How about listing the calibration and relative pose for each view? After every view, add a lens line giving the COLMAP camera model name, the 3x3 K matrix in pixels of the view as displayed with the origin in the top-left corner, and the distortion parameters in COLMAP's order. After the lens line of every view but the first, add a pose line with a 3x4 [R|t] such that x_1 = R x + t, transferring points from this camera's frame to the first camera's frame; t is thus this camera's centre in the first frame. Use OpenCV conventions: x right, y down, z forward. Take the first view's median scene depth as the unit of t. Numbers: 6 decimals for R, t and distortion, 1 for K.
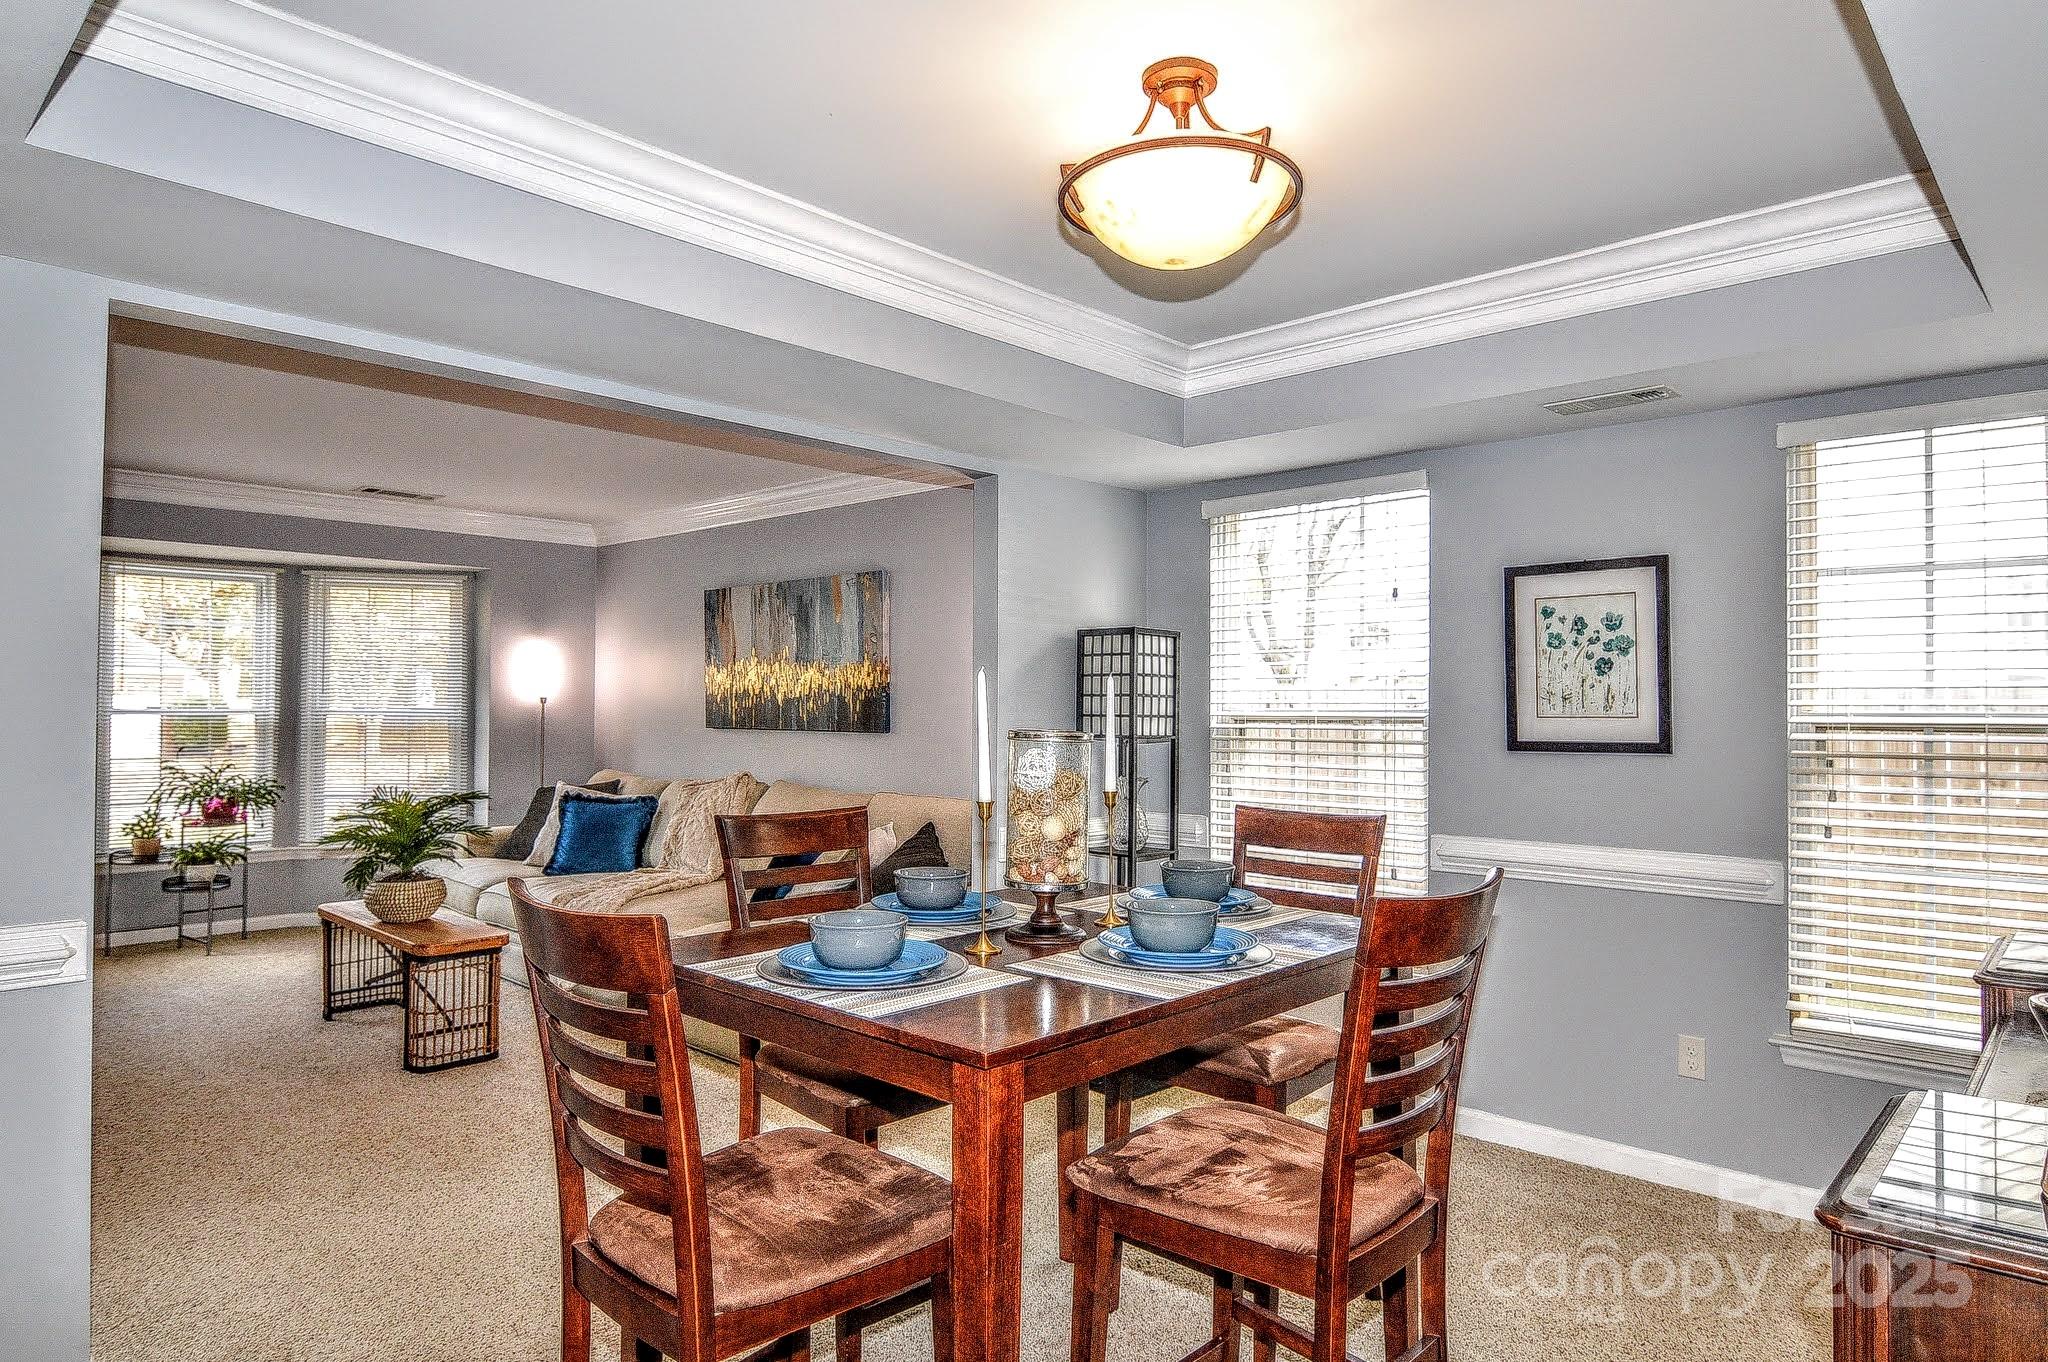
lens RADIAL K [[1190.0, 0, 1027.7], [0, 1190.0, 688.1], [0, 0, 1]] dist [0.003497, -0.000112]
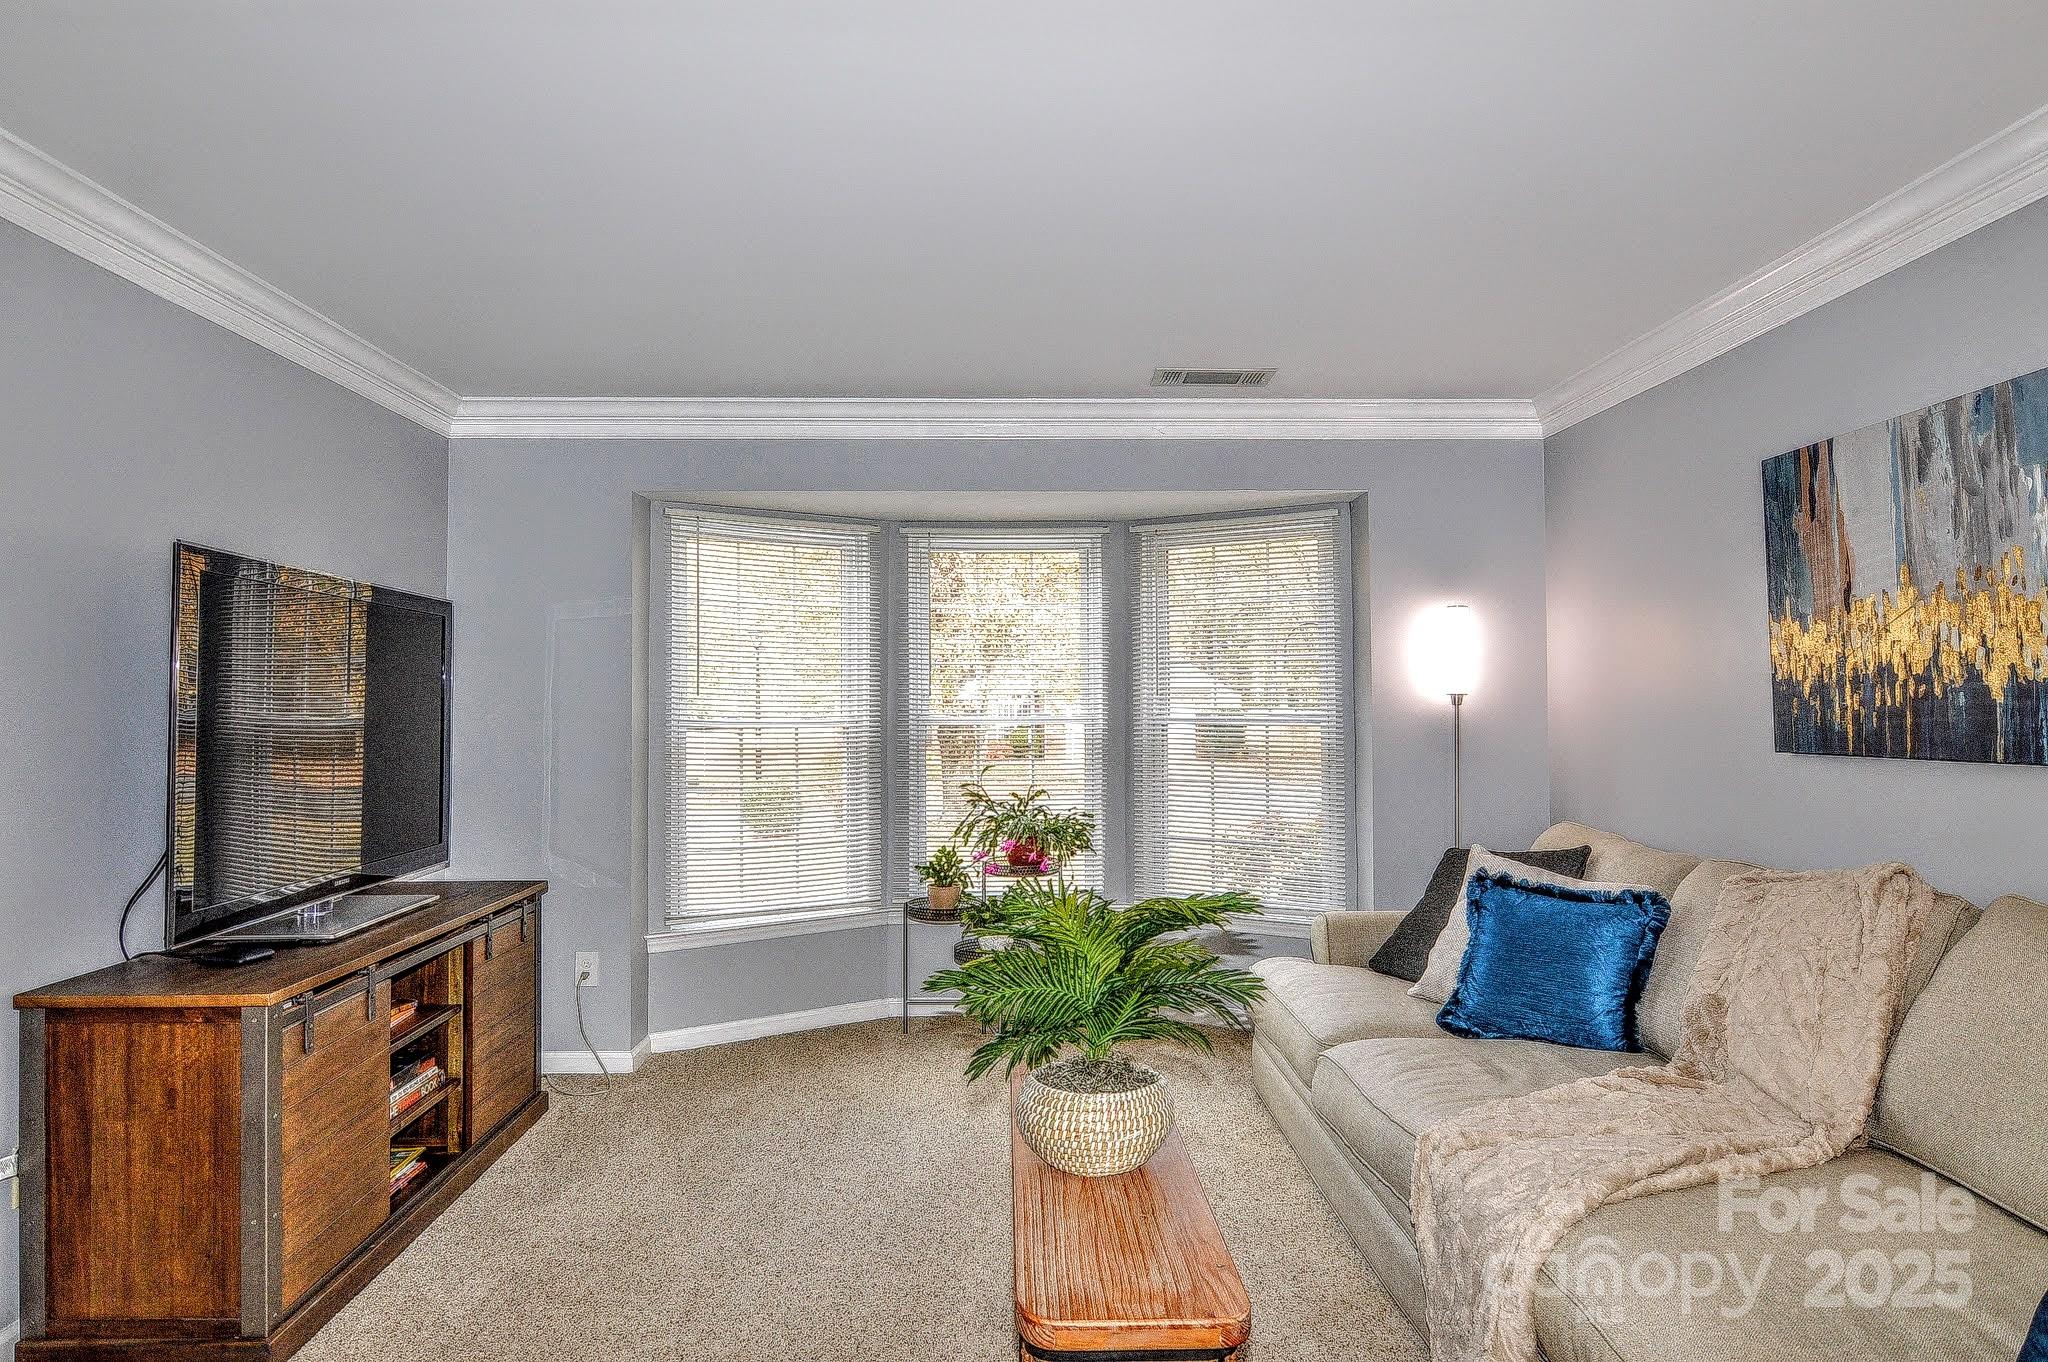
lens RADIAL K [[1190.0, 0, 1017.8], [0, 1190.0, 675.9], [0, 0, 1]] dist [0.003497, -0.000112]
pose [[0.694343, -0.029783, -0.719028, -0.146458], [0.017800, 0.999548, -0.024213, 0.010118], [0.719424, 0.004014, 0.694560, 0.481840]]
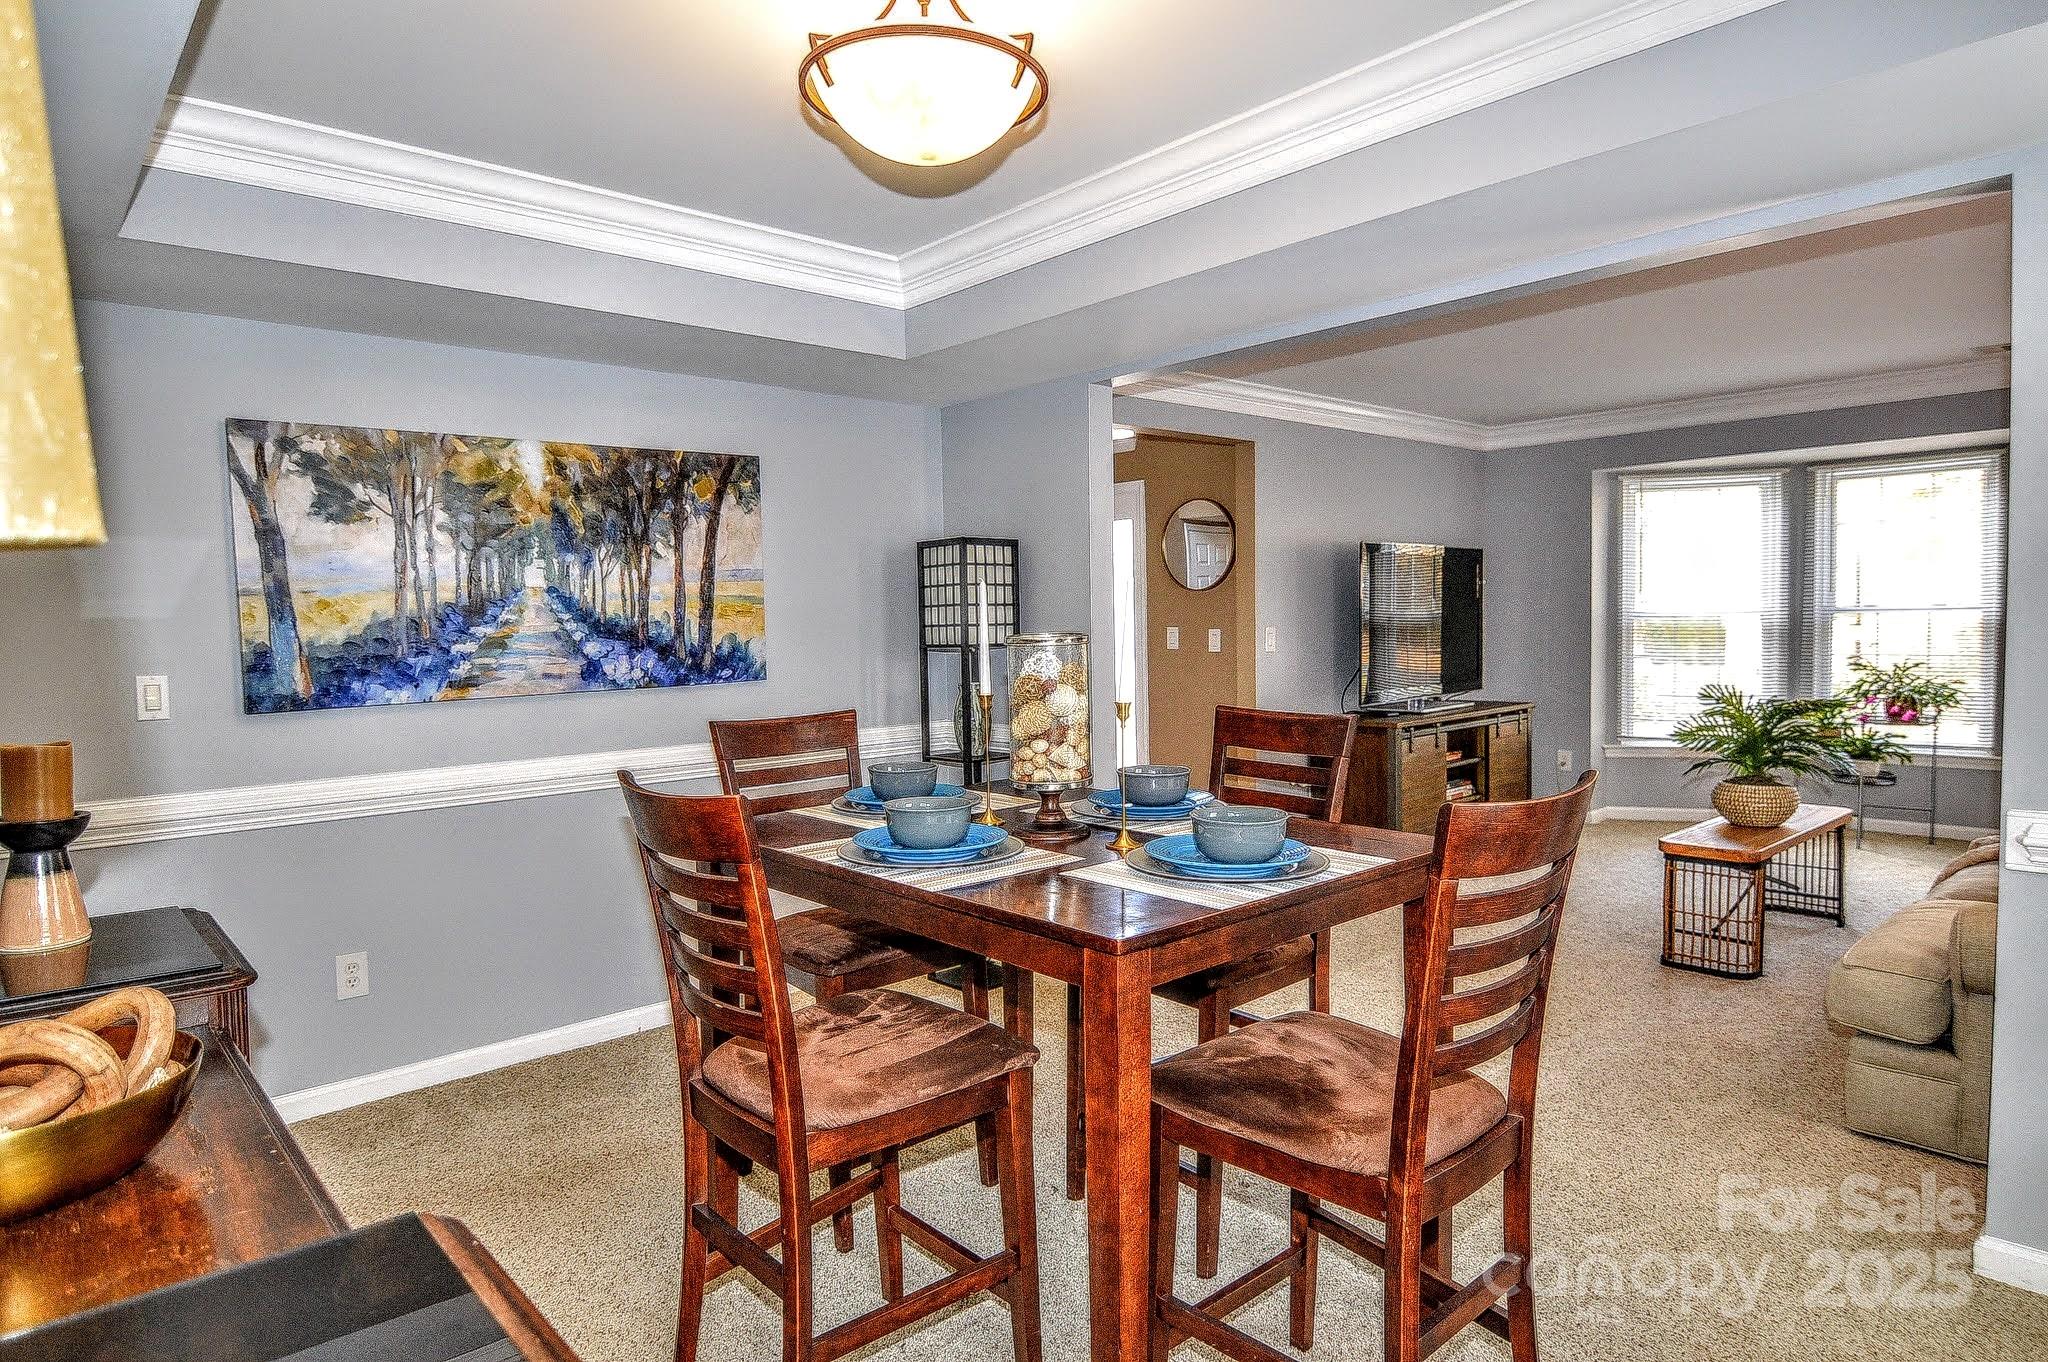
lens RADIAL K [[1190.0, 0, 1025.6], [0, 1190.0, 669.4], [0, 0, 1]] dist [0.003497, -0.000112]
pose [[-0.079602, 0.048236, -0.995659, 0.362053], [0.027466, 0.998555, 0.046180, 0.004904], [0.996448, -0.023671, -0.080812, 0.360040]]
